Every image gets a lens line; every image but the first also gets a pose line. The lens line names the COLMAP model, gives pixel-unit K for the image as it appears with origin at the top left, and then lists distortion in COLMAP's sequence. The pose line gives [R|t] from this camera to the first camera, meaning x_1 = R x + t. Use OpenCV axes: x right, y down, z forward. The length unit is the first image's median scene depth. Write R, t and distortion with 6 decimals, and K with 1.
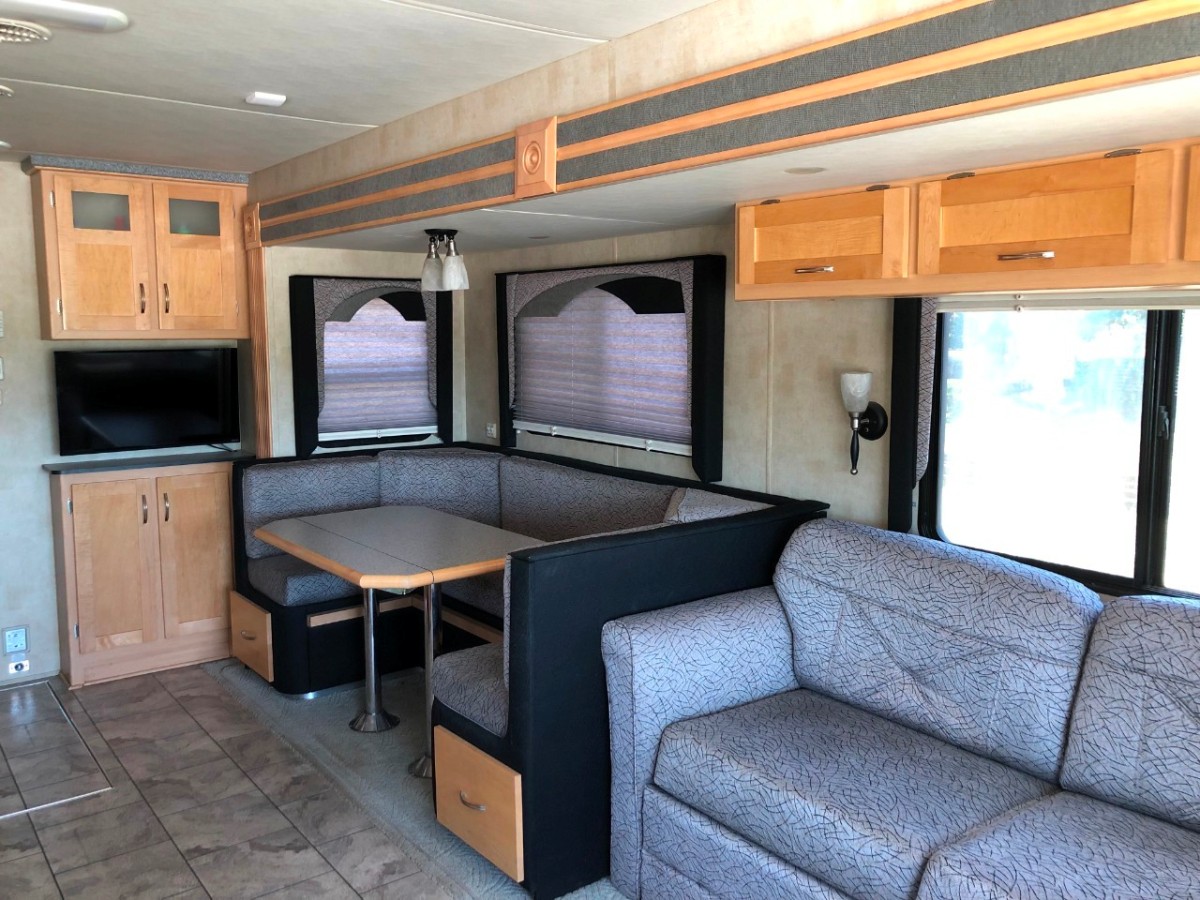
lens RADIAL K [[993.6, 0, 604.6], [0, 993.6, 449.1], [0, 0, 1]] dist [0.147727, -0.252151]
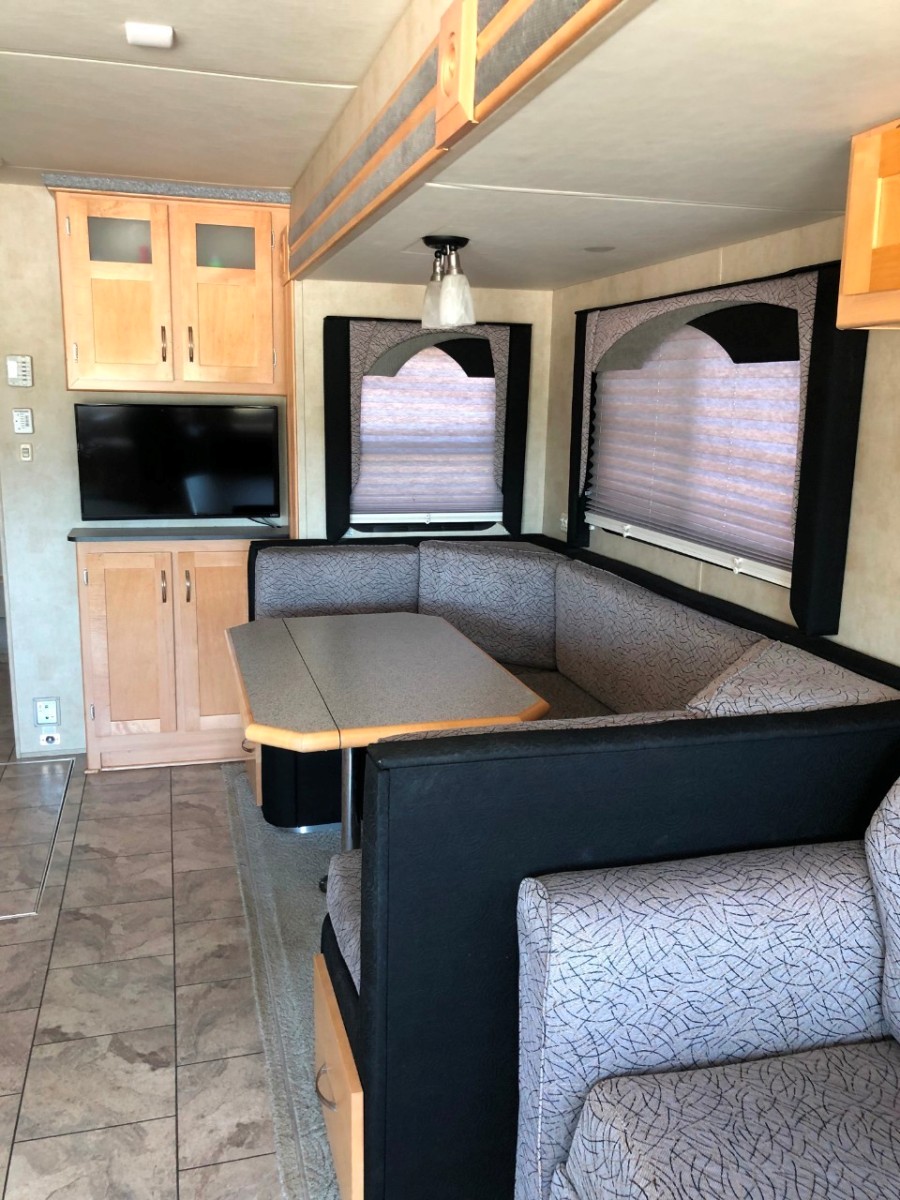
lens RADIAL K [[1047.1, 0, 406.3], [0, 1047.1, 616.5], [0, 0, 1]] dist [0.118382, -0.259877]
pose [[0.928843, 0.097800, -0.357330, 0.084014], [-0.067245, 0.993011, 0.096989, -0.020827], [0.364319, -0.066059, 0.928928, 0.233196]]
